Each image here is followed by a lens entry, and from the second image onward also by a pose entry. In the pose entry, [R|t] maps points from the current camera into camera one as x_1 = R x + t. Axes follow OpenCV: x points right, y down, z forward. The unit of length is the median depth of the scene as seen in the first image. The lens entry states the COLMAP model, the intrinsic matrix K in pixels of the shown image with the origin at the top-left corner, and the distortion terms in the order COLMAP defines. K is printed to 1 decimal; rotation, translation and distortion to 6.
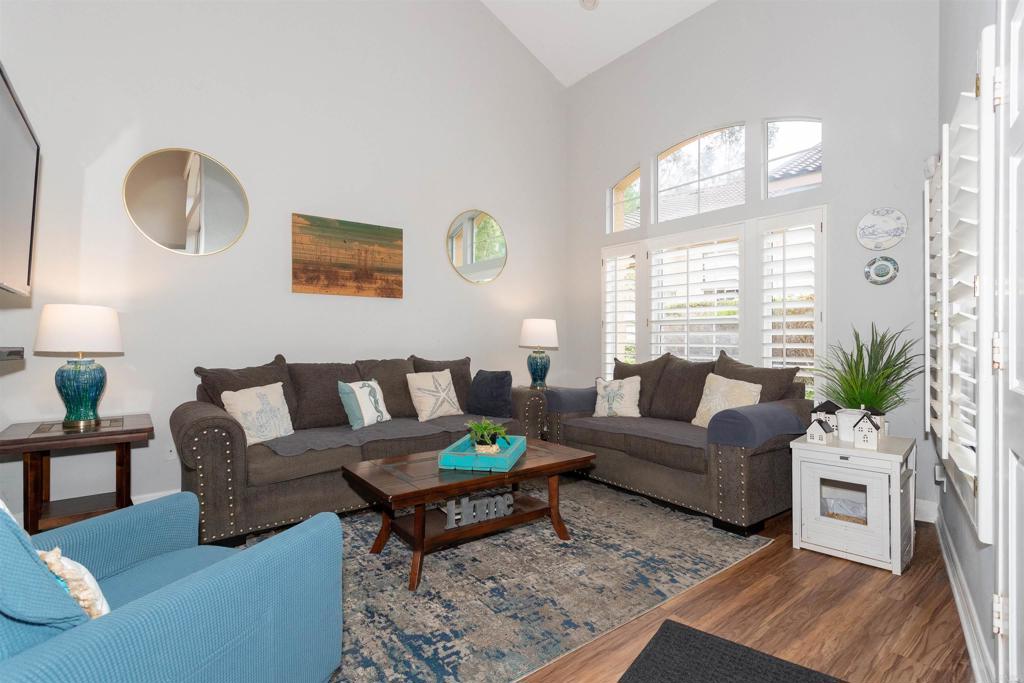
lens RADIAL K [[490.2, 0, 512.0], [0, 490.2, 341.5], [0, 0, 1]] dist [-0.002306, -0.000329]
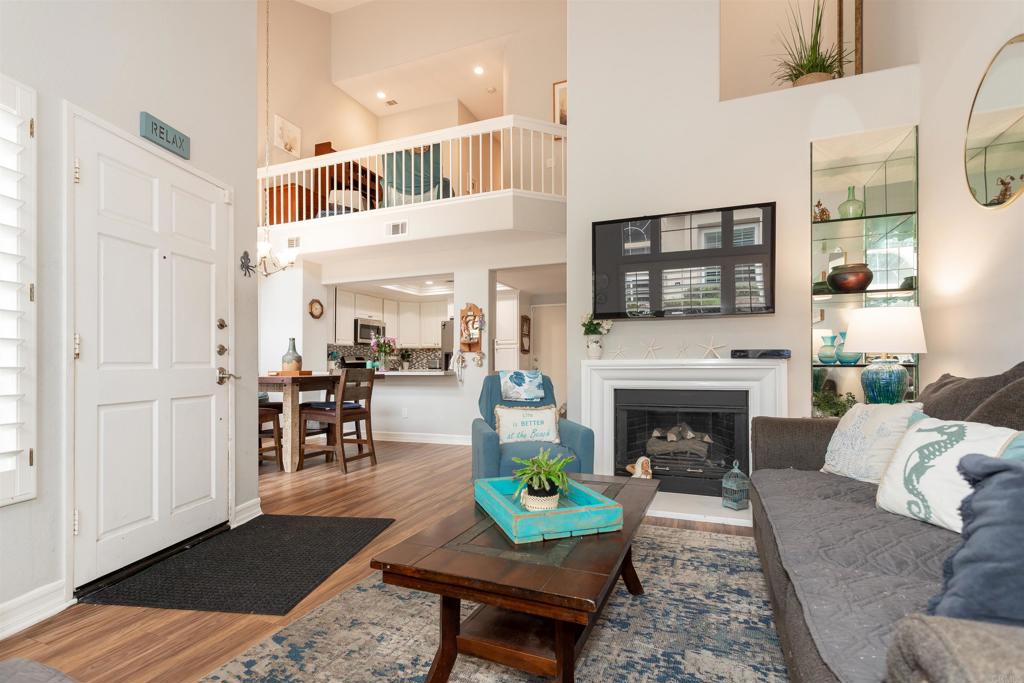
lens RADIAL K [[494.8, 0, 517.7], [0, 494.8, 352.7], [0, 0, 1]] dist [0.001289, 0.000426]
pose [[-0.864720, -0.006204, -0.502215, 0.216420], [0.005178, 0.999760, -0.021266, 0.028532], [0.502227, -0.020989, -0.864481, 1.111311]]
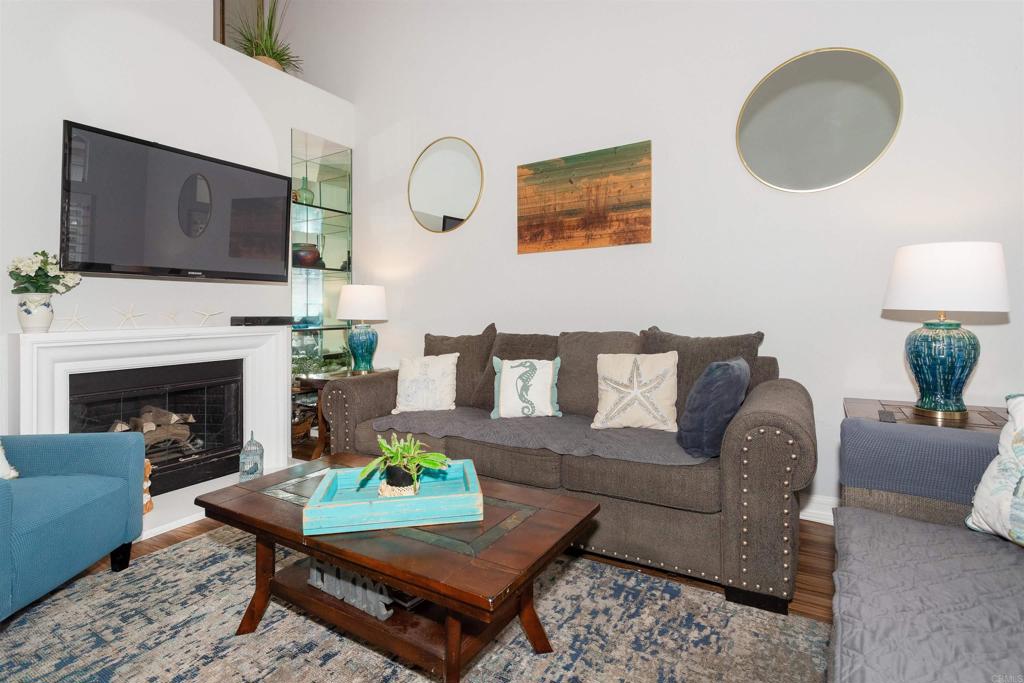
lens RADIAL K [[502.5, 0, 510.2], [0, 502.5, 308.2], [0, 0, 1]] dist [-0.001047, -0.000465]
pose [[0.362136, -0.012704, -0.932039, 0.403058], [0.015893, 0.999846, -0.007453, 0.005397], [0.931990, -0.012114, 0.362282, 0.651567]]
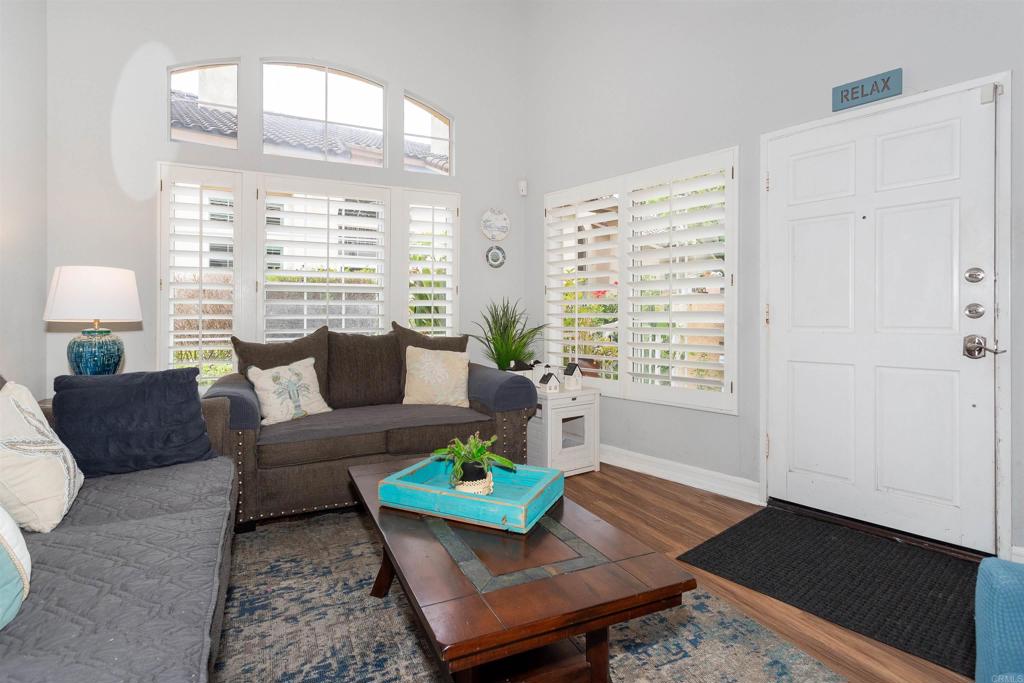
lens RADIAL K [[510.4, 0, 496.7], [0, 510.4, 310.7], [0, 0, 1]] dist [-0.000166, 0.000194]
pose [[0.229976, 0.003799, 0.973189, -0.475621], [0.006226, 0.999966, -0.005375, 0.003982], [-0.973176, 0.007295, 0.229945, 0.587765]]
